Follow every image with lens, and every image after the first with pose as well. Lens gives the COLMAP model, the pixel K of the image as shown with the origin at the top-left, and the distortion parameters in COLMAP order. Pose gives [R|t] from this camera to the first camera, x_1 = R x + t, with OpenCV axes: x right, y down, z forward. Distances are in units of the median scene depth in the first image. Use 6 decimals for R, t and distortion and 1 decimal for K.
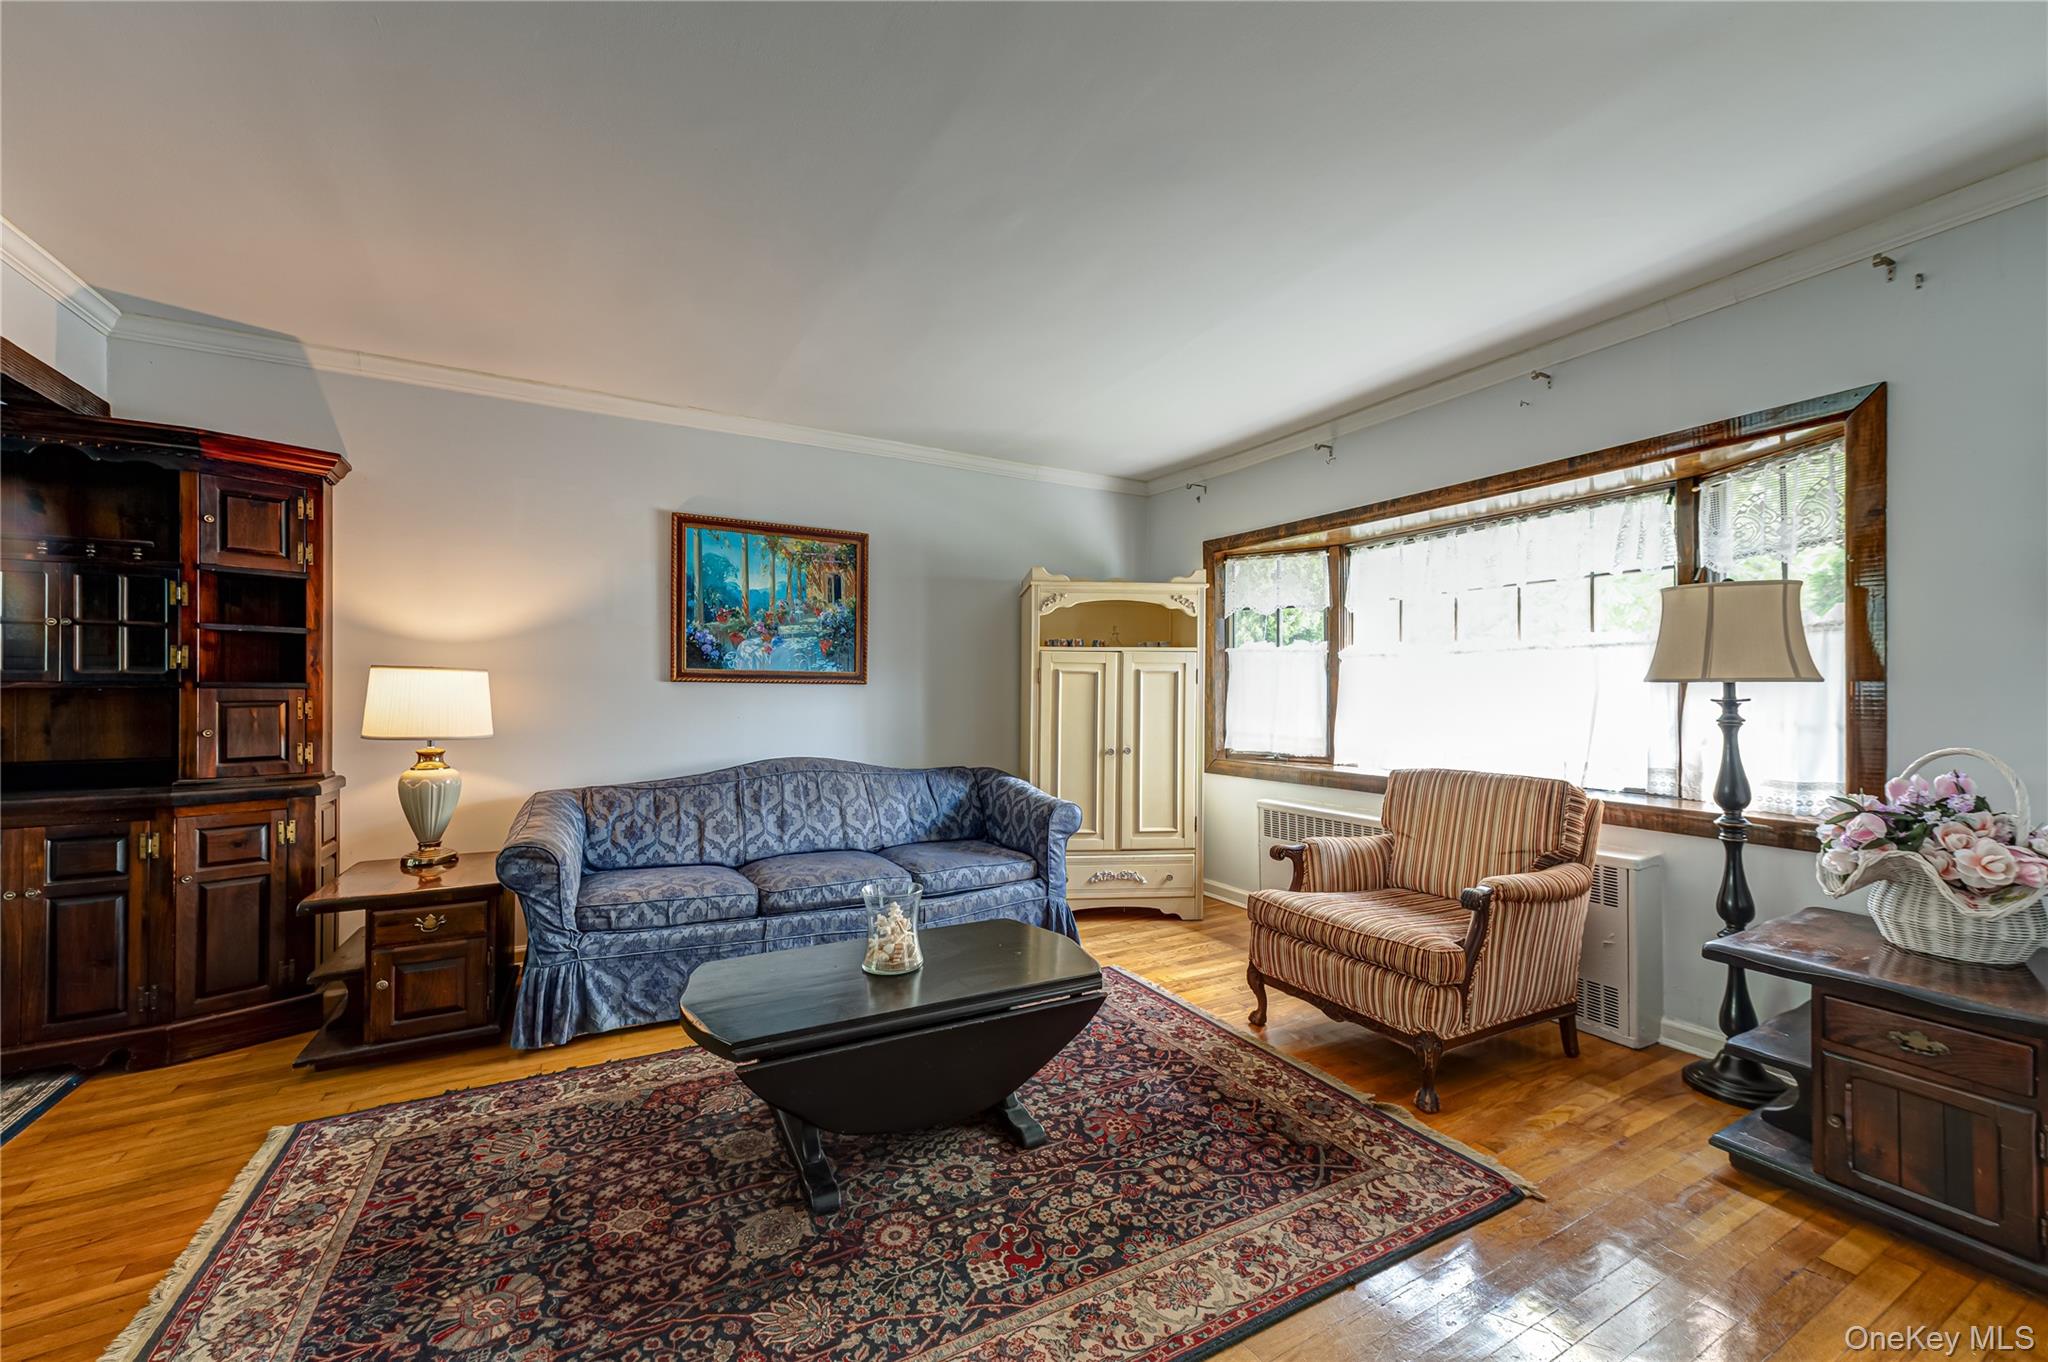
lens RADIAL K [[799.4, 0, 1014.8], [0, 799.4, 687.7], [0, 0, 1]] dist [0.019725, -0.000625]
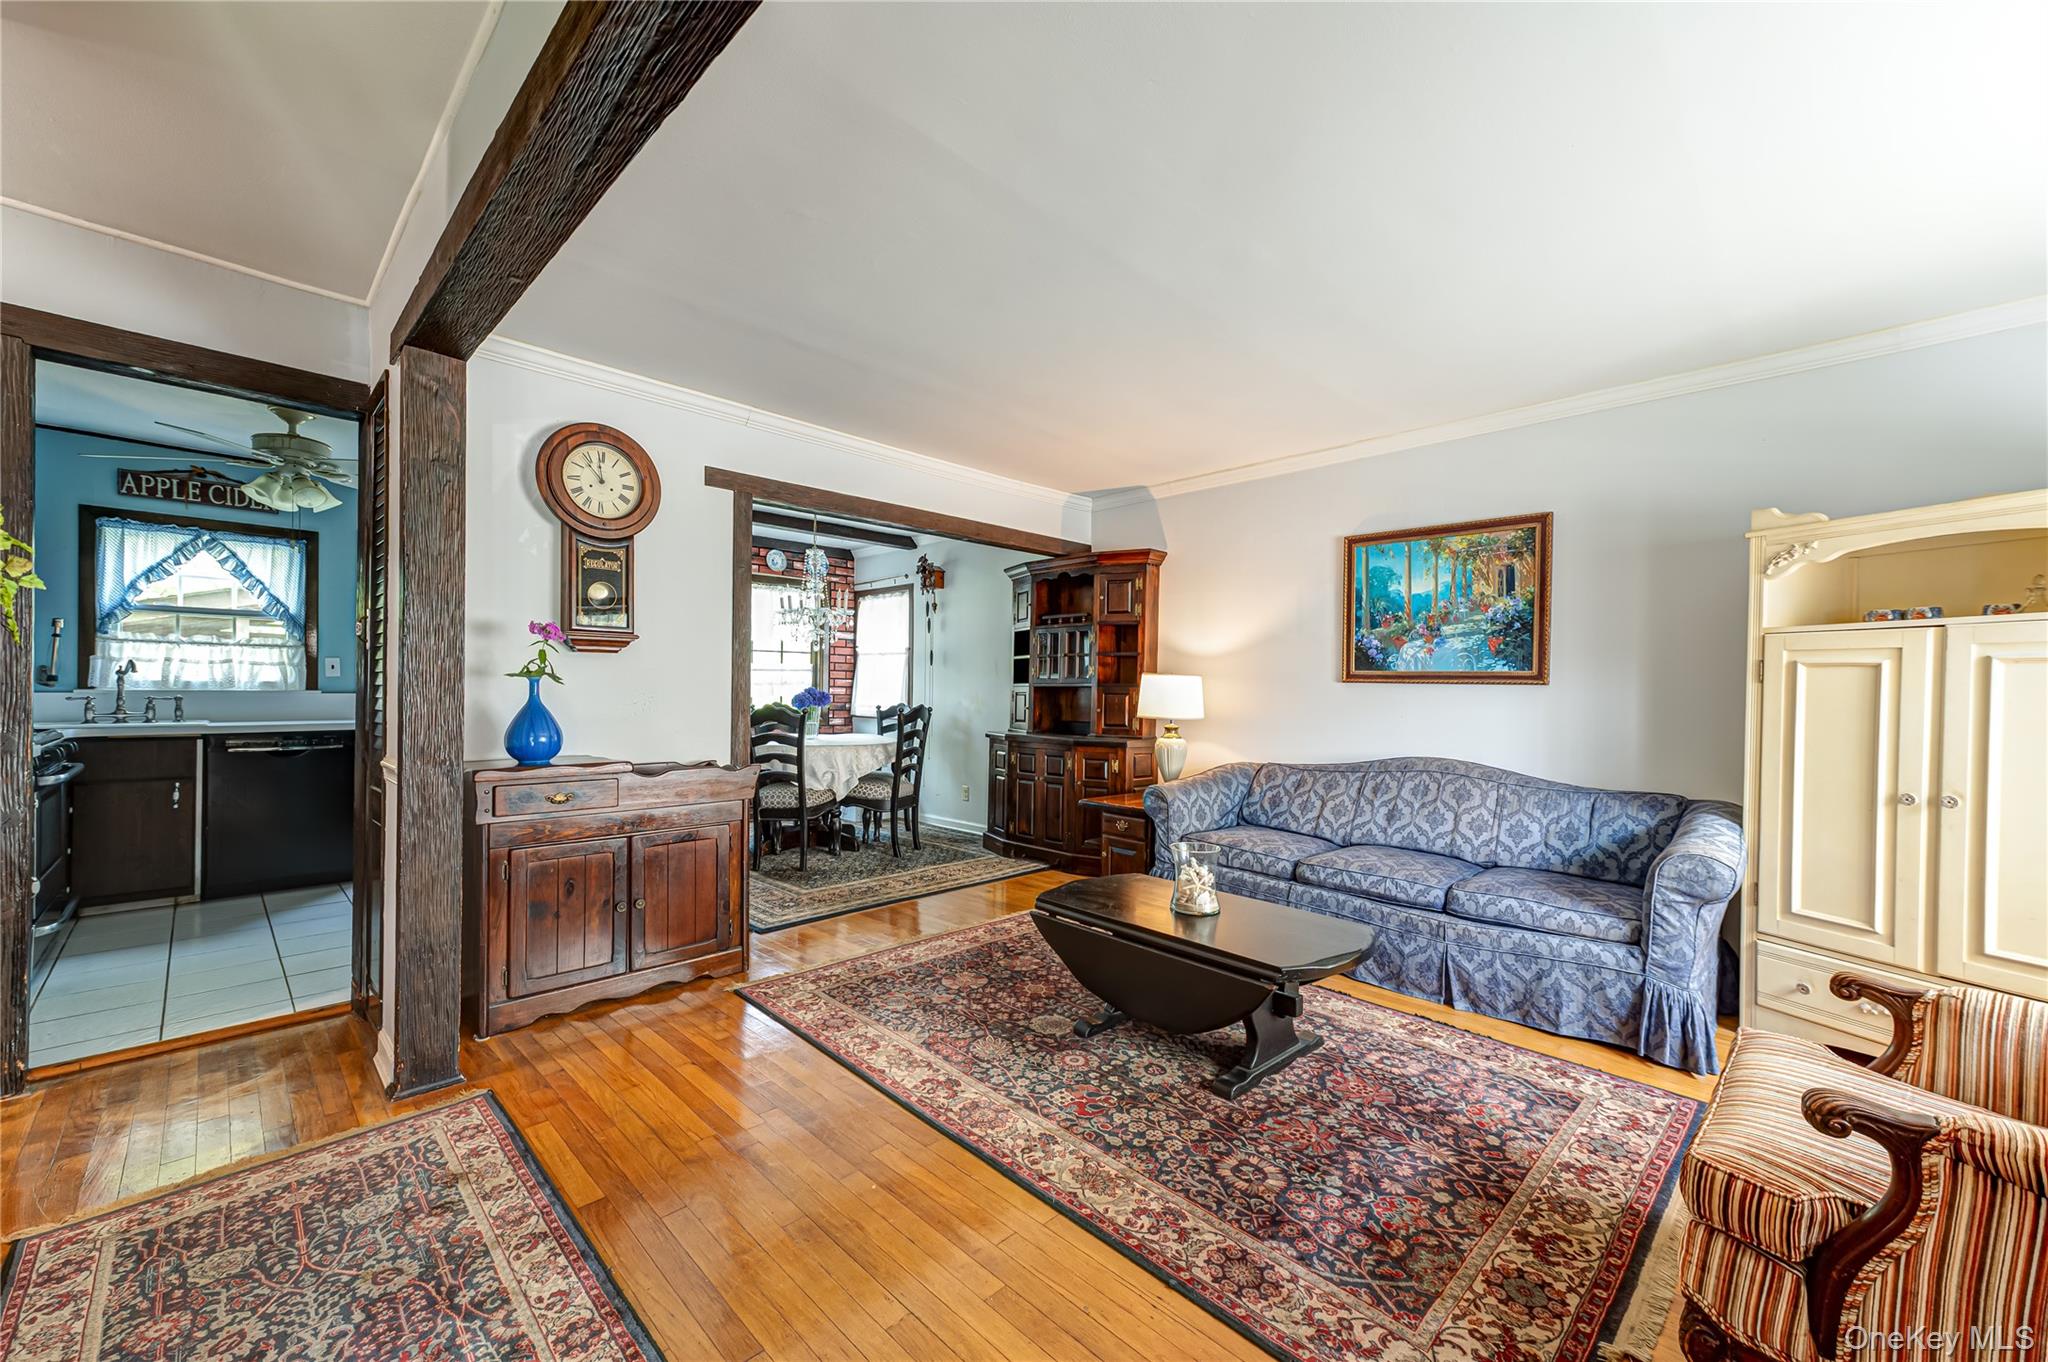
lens RADIAL K [[799.4, 0, 1023.4], [0, 799.4, 686.3], [0, 0, 1]] dist [0.019725, -0.000625]
pose [[0.271049, 0.000428, -0.962565, 0.572313], [-0.006628, 0.999977, -0.001422, 0.002973], [0.962543, 0.006765, 0.271045, 0.240621]]
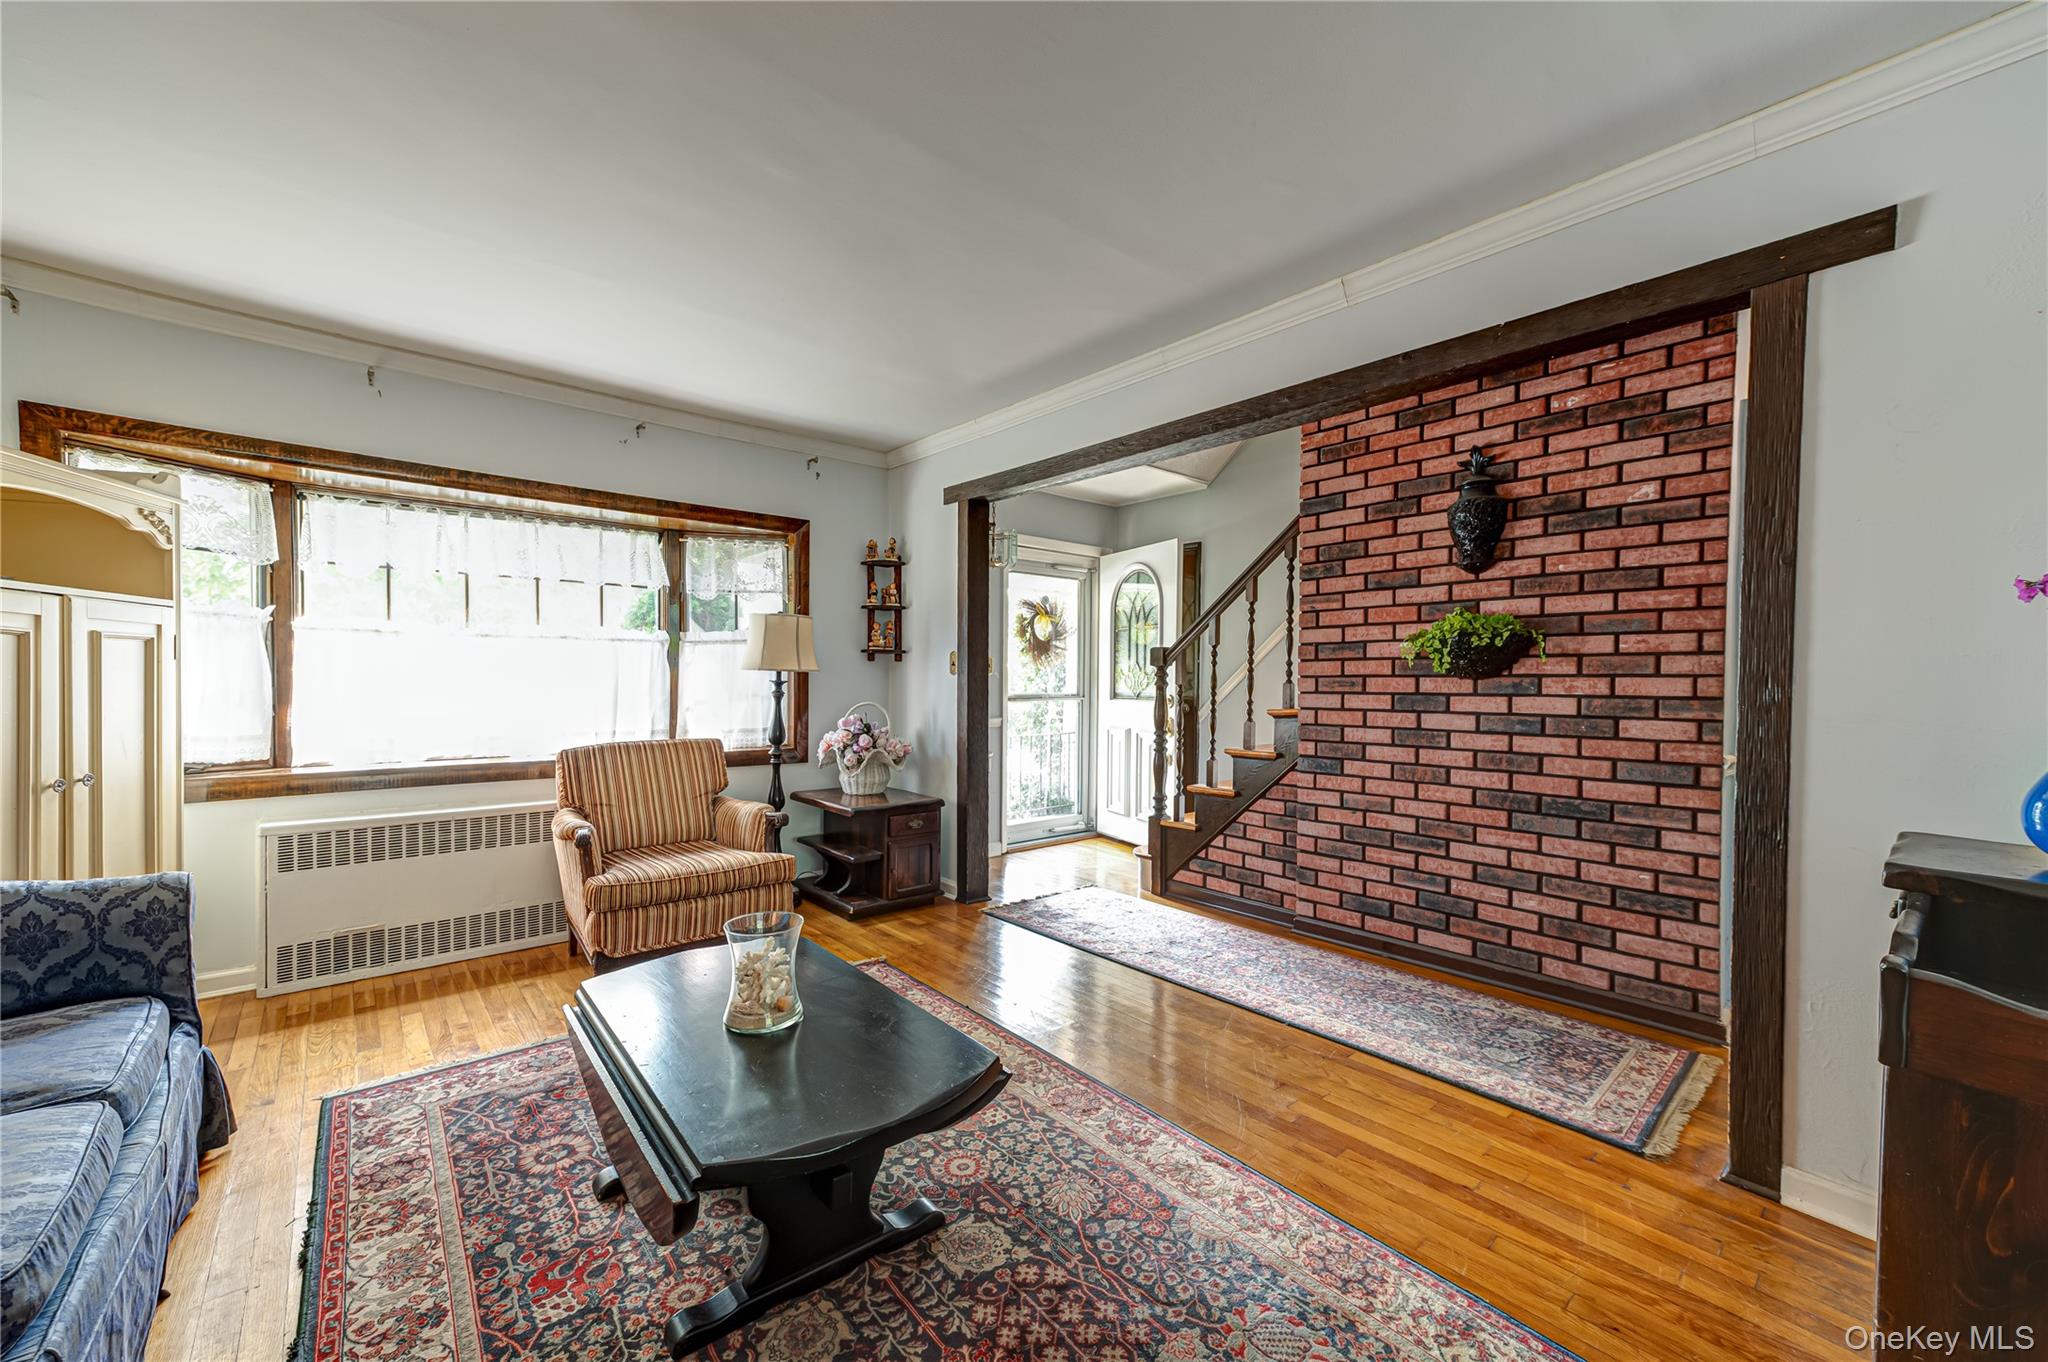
lens RADIAL K [[799.4, 0, 1018.4], [0, 799.4, 692.0], [0, 0, 1]] dist [0.019725, -0.000625]
pose [[-0.191534, -0.019031, 0.981301, -0.580506], [-0.012493, 0.999778, 0.016951, 0.001589], [-0.981406, -0.009013, -0.191729, 0.535607]]
